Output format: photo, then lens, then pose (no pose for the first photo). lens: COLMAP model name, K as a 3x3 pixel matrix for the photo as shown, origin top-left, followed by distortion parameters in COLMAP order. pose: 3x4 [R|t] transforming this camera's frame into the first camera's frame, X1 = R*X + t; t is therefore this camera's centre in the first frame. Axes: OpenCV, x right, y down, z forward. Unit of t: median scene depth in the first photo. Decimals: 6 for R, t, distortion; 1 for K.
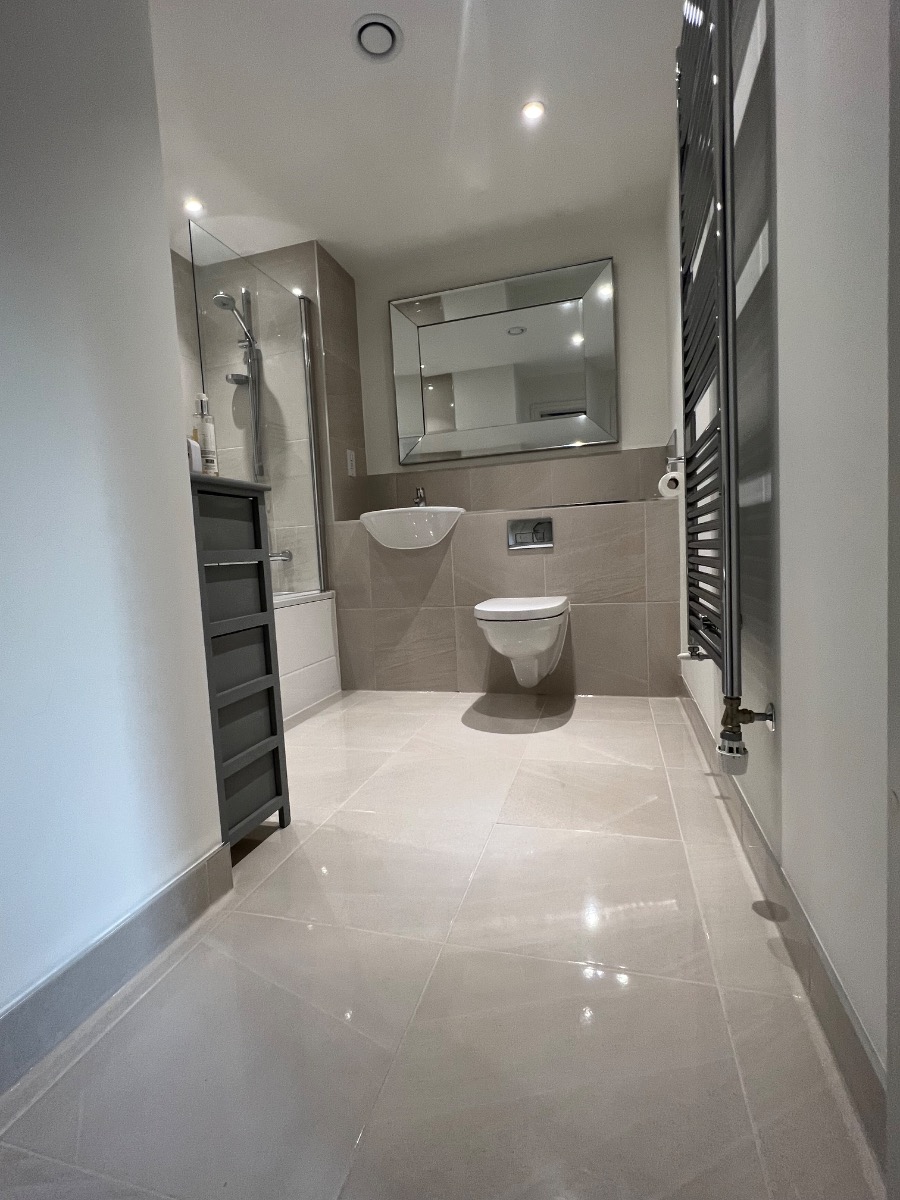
lens RADIAL K [[554.0, 0, 448.4], [0, 554.0, 598.6], [0, 0, 1]] dist [-0.003185, 0.000314]
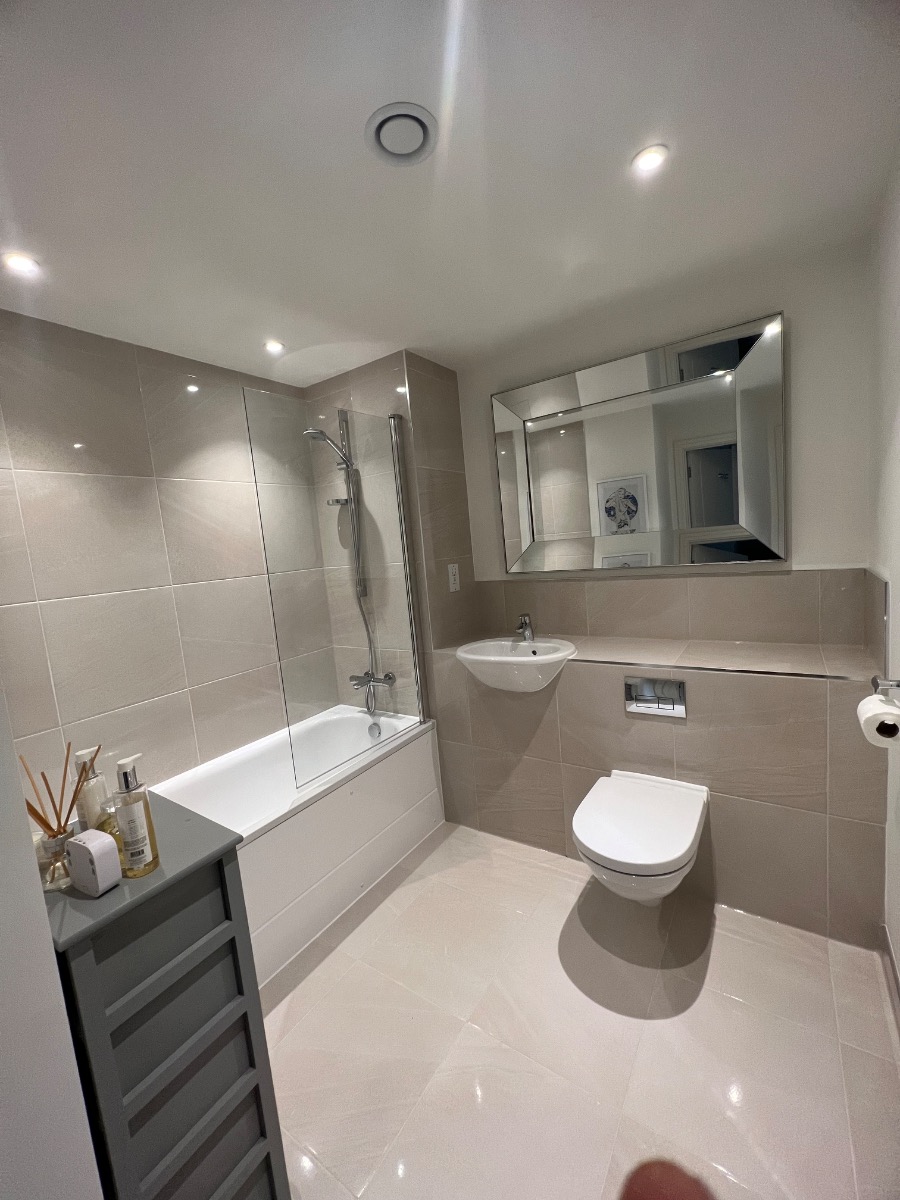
lens RADIAL K [[483.2, 0, 451.0], [0, 483.2, 597.7], [0, 0, 1]] dist [0.000024, -0.000224]
pose [[0.953111, -0.000982, -0.302619, 0.071102], [0.017798, 0.998446, 0.052815, -0.269211], [0.302096, -0.055725, 0.951647, 0.232606]]
